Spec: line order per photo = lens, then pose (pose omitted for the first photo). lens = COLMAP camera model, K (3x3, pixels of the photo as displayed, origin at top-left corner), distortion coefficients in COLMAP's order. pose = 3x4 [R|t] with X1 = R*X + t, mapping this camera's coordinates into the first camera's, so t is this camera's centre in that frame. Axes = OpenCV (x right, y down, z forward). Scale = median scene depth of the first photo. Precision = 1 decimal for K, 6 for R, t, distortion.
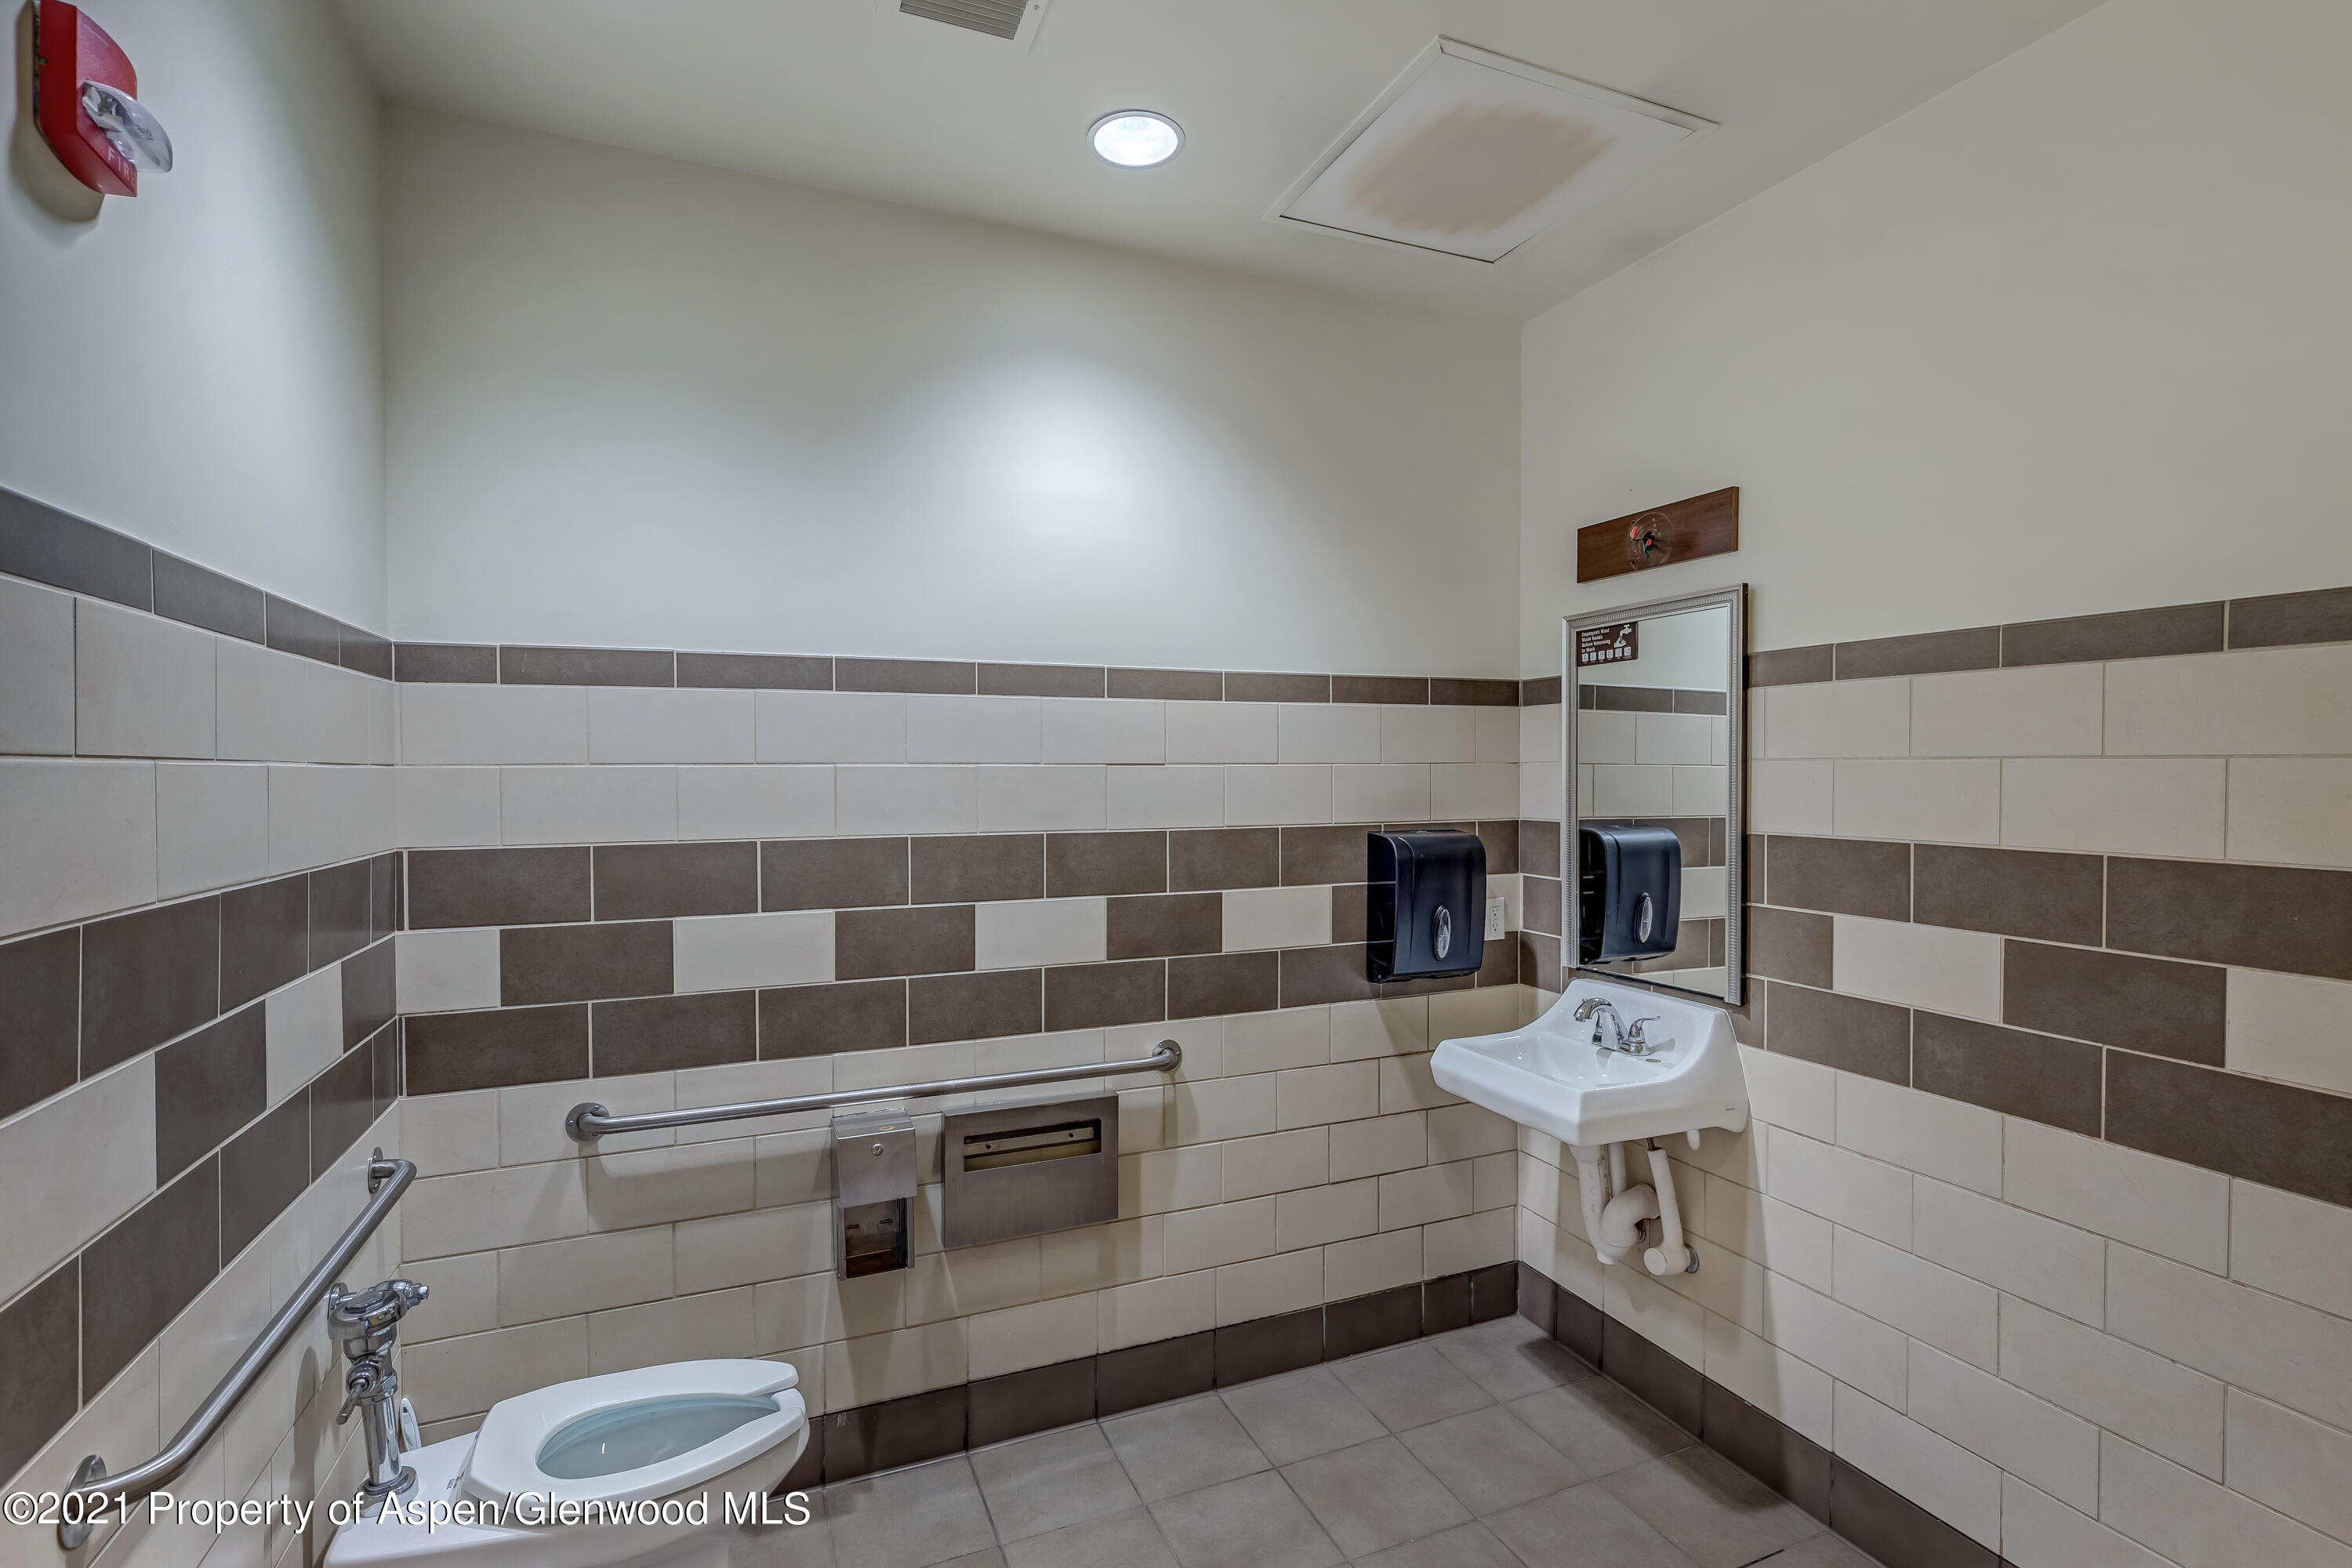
lens RADIAL K [[1079.4, 0, 1183.3], [0, 1079.4, 786.5], [0, 0, 1]] dist [0.007510, -0.002016]
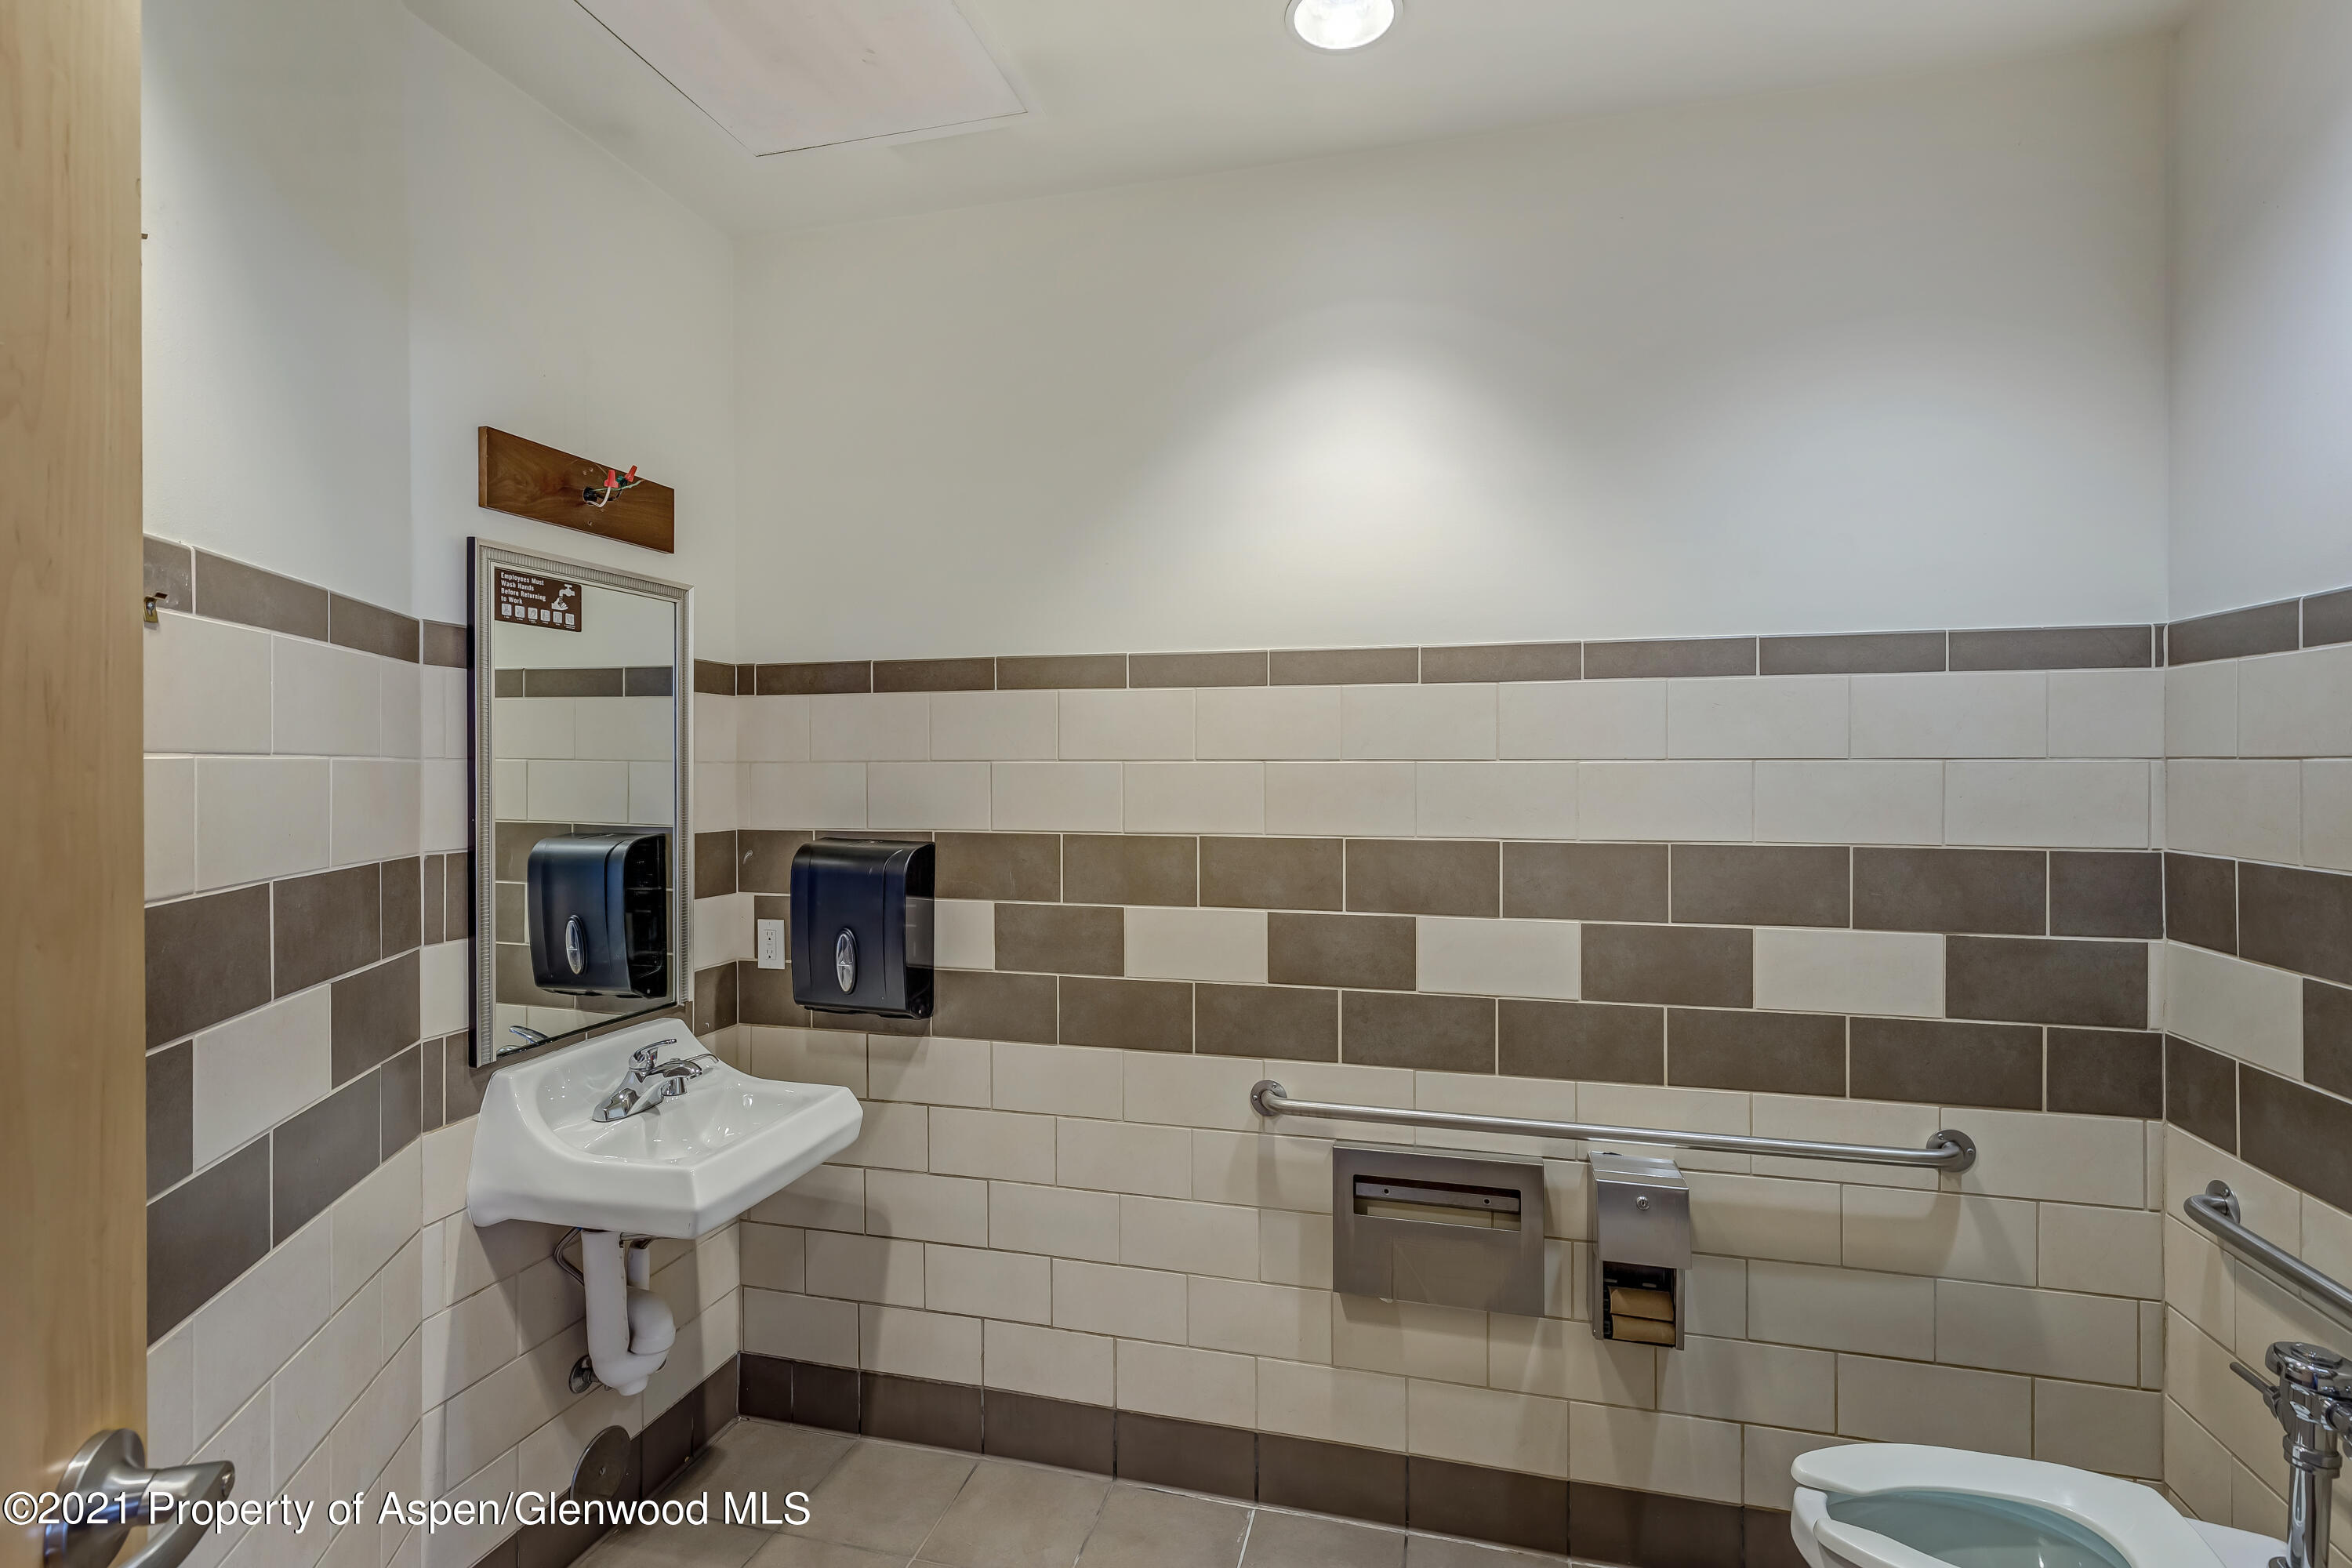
lens RADIAL K [[1174.8, 0, 1171.4], [0, 1174.8, 764.7], [0, 0, 1]] dist [0.002150, -0.000820]
pose [[0.787608, 0.002577, -0.616172, 0.975667], [-0.013071, 0.999836, -0.012526, -0.009090], [0.616039, 0.017919, 0.787512, 0.416539]]
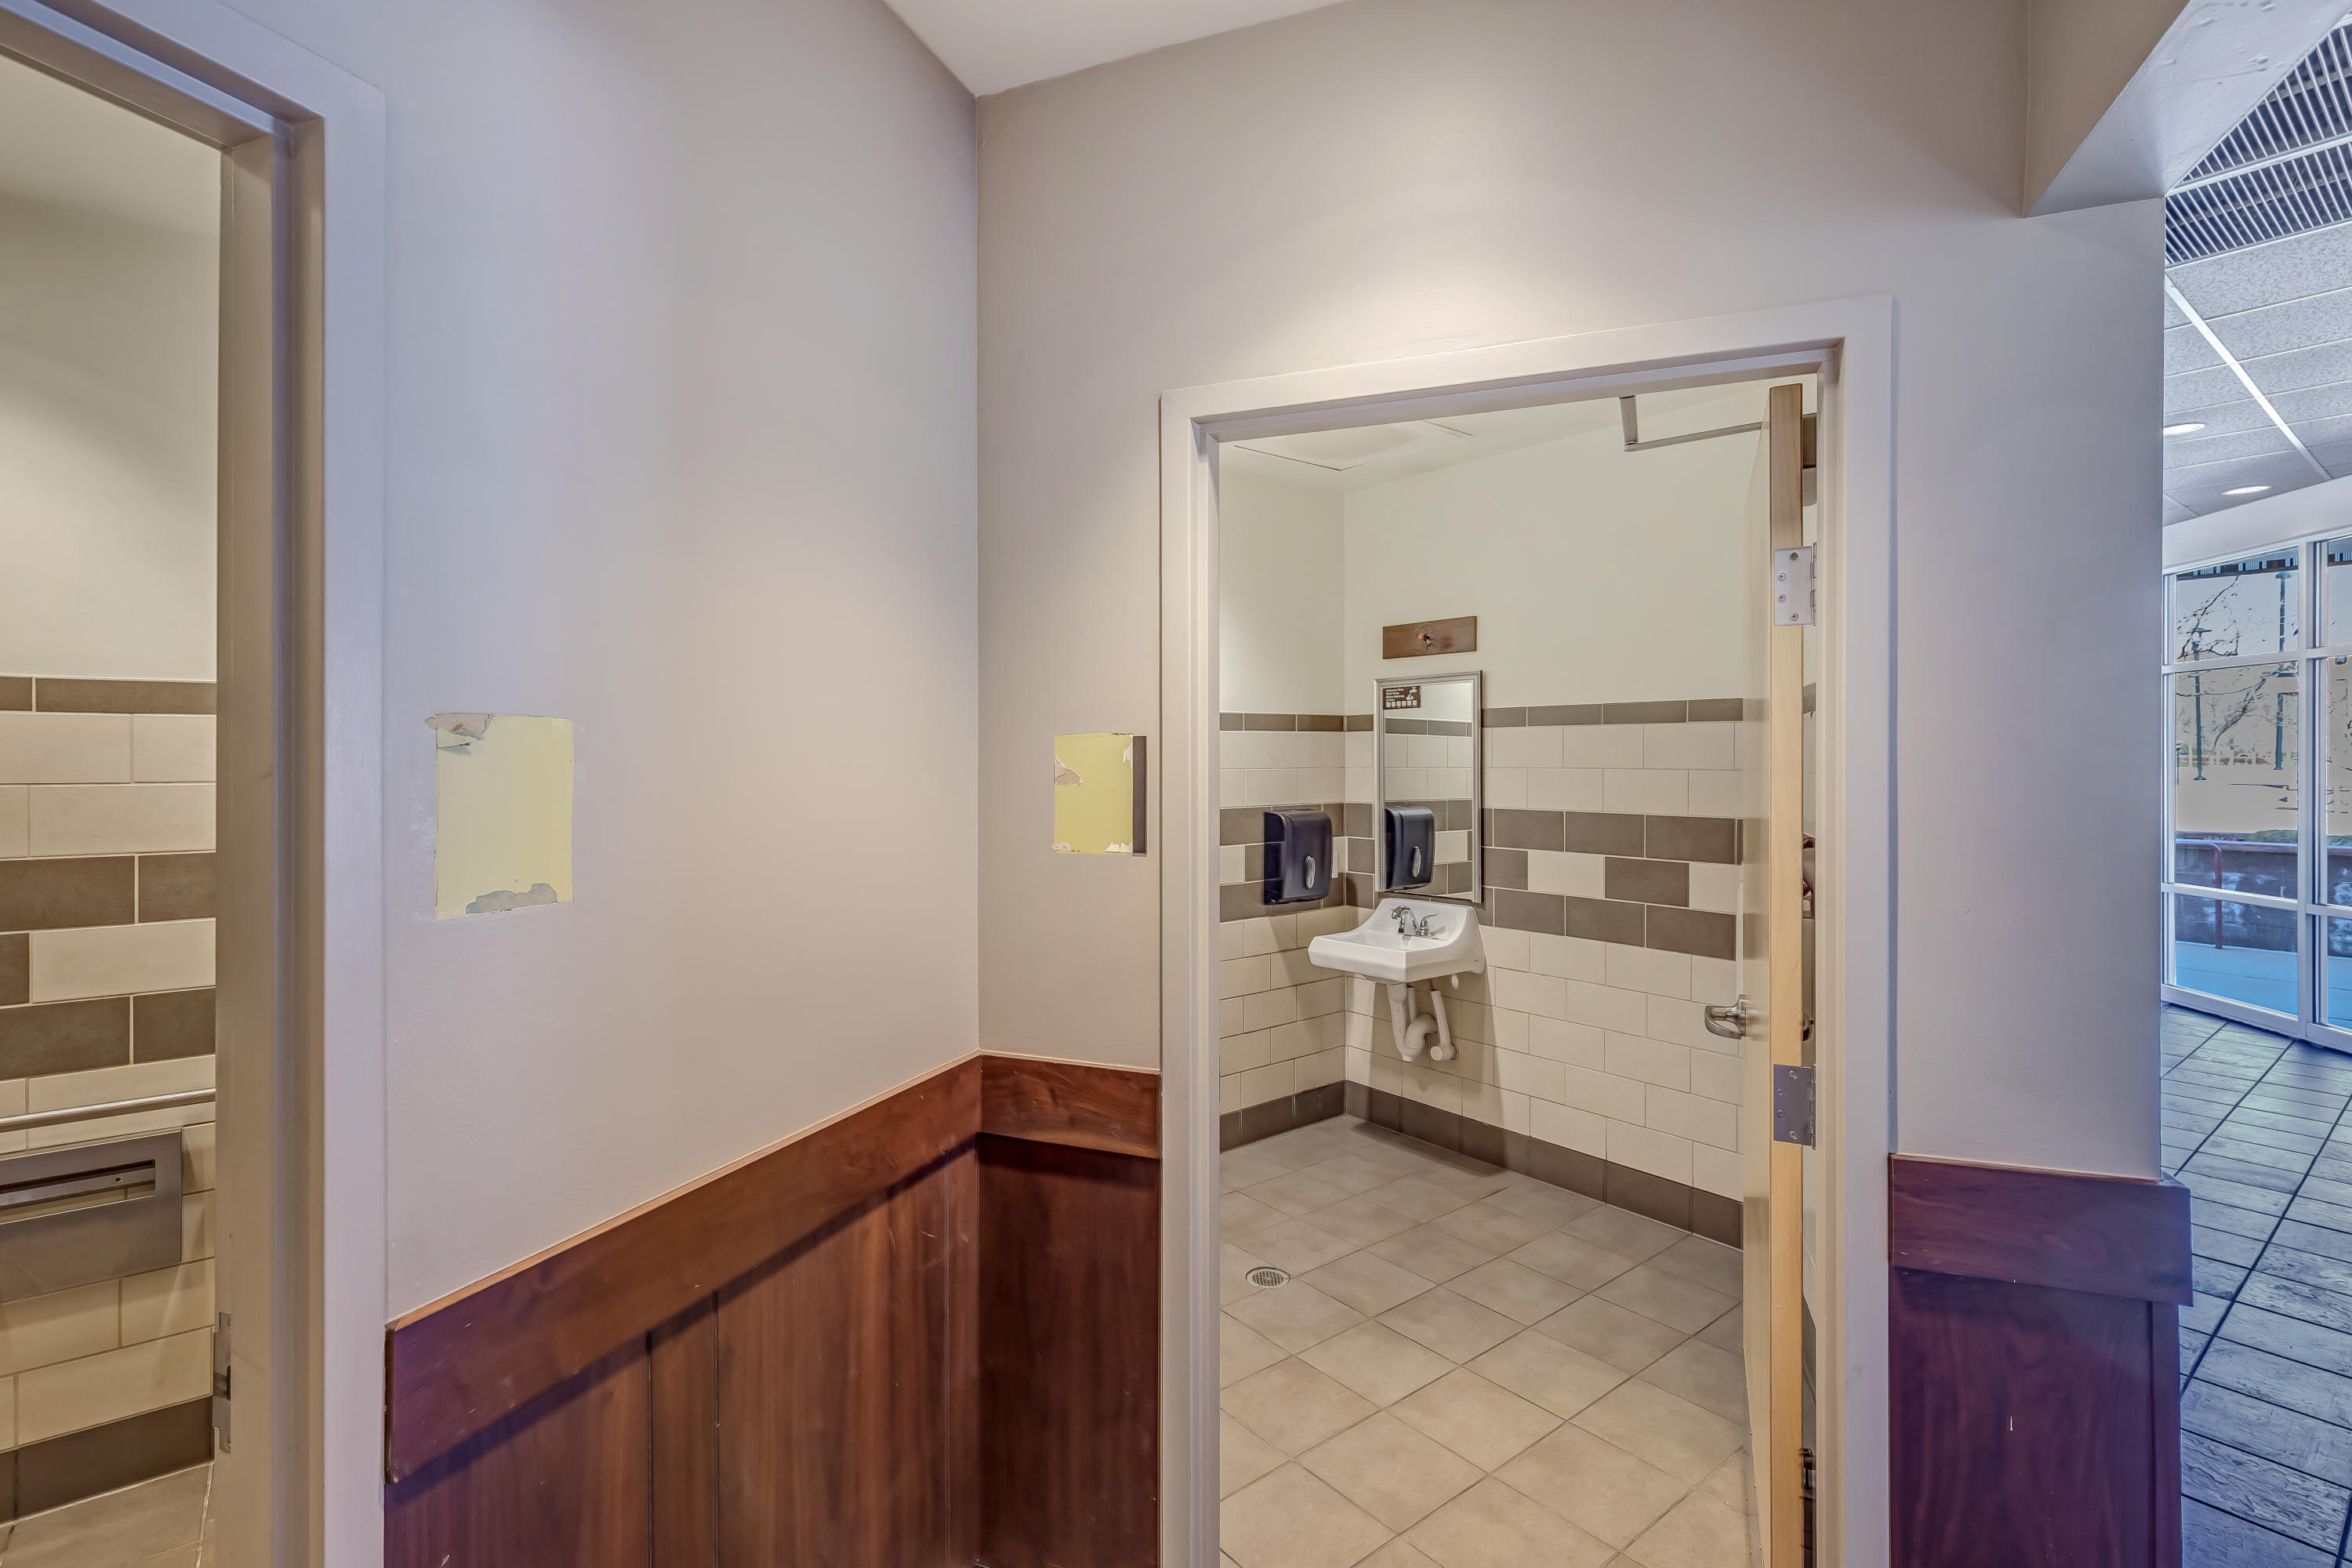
lens RADIAL K [[1079.4, 0, 1174.5], [0, 1079.4, 766.8], [0, 0, 1]] dist [0.007510, -0.002016]
pose [[0.964292, -0.004115, 0.264808, -0.375749], [0.006486, 0.999946, -0.008080, -0.011776], [-0.264761, 0.009509, 0.964267, -0.500487]]
